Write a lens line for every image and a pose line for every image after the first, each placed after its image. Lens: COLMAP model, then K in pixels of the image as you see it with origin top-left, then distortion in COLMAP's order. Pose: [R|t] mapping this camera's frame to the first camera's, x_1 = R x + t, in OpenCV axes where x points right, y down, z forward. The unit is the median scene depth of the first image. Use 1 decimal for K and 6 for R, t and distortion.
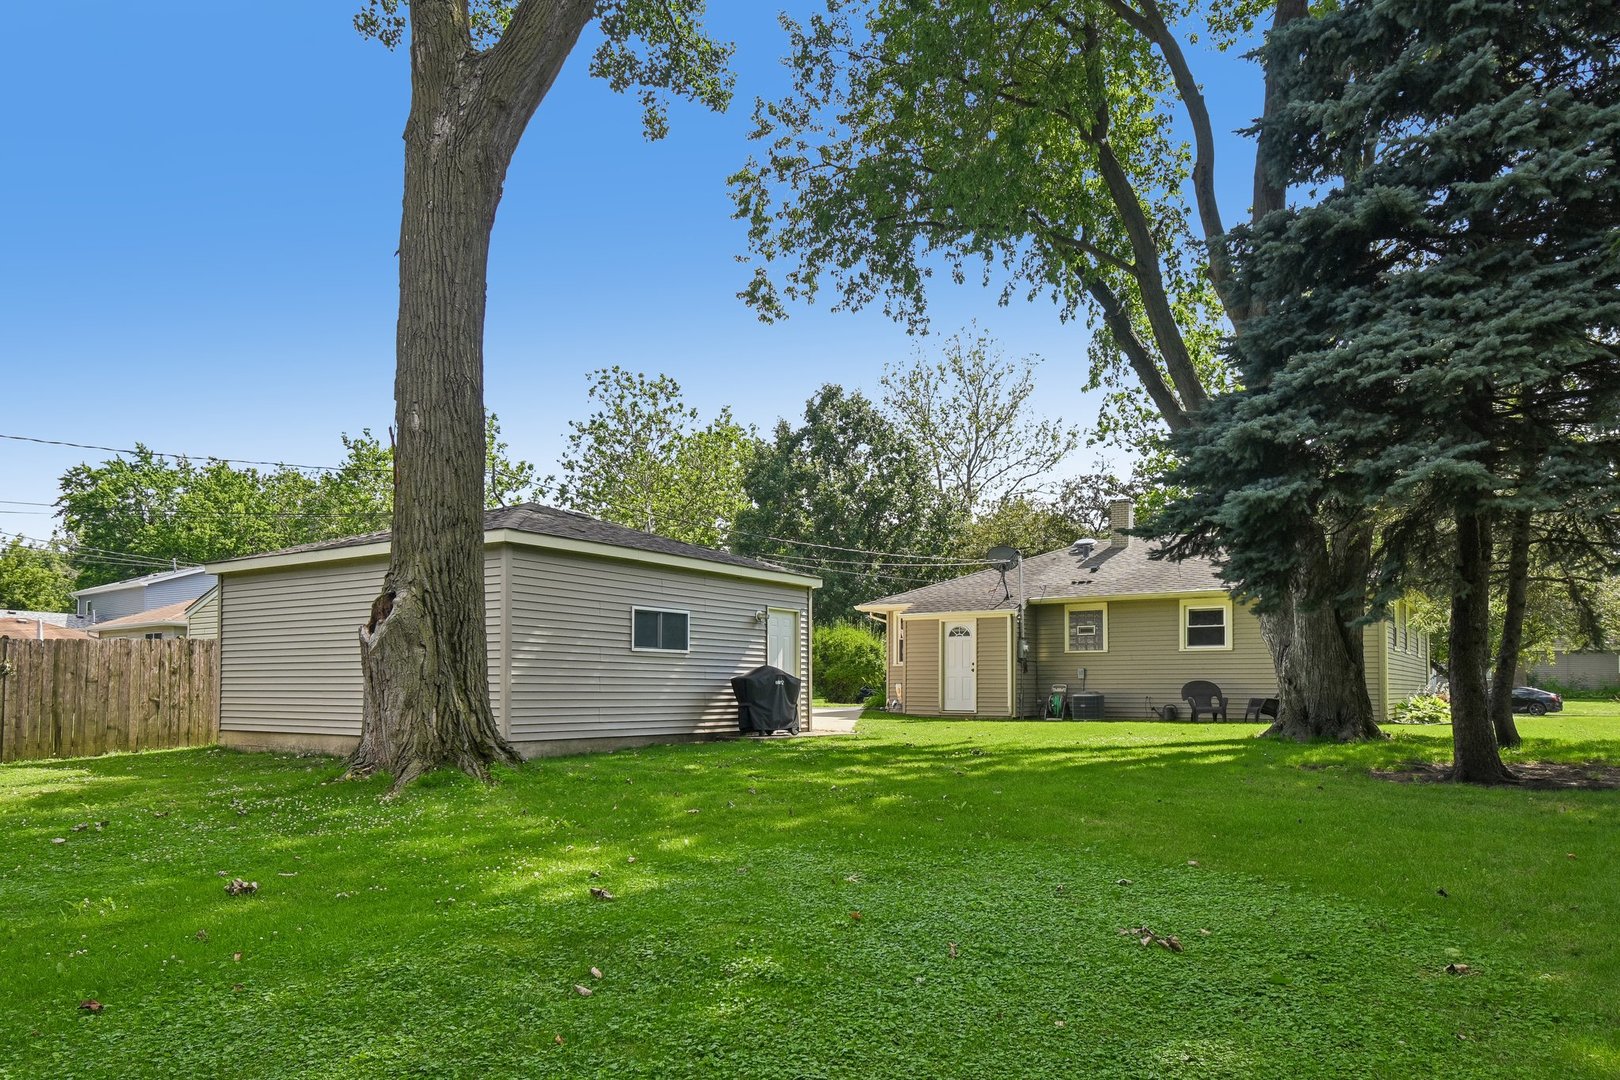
lens RADIAL K [[1081.1, 0, 806.3], [0, 1081.1, 601.1], [0, 0, 1]] dist [0.022341, -0.000811]
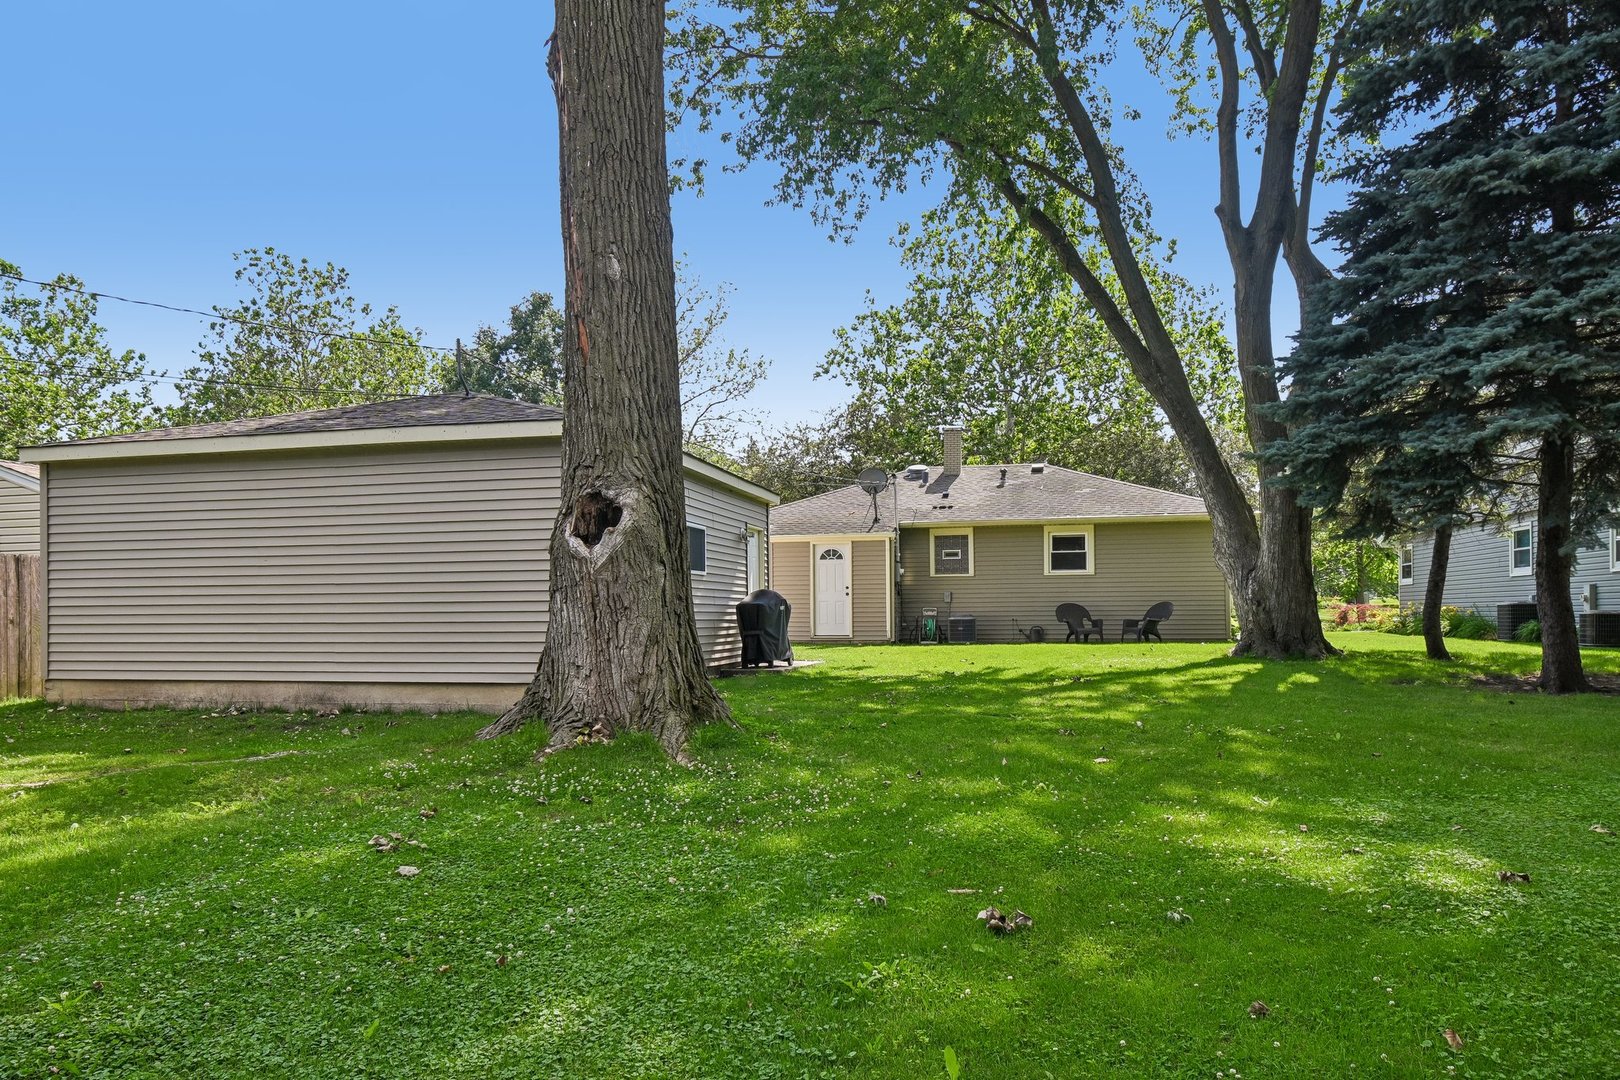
lens RADIAL K [[1064.5, 0, 790.0], [0, 1064.5, 545.0], [0, 0, 1]] dist [0.035660, -0.076074]
pose [[0.934205, 0.013210, 0.356492, -0.246358], [-0.019191, 0.999728, 0.013243, 0.007886], [-0.356220, -0.019213, 0.934205, 0.123093]]
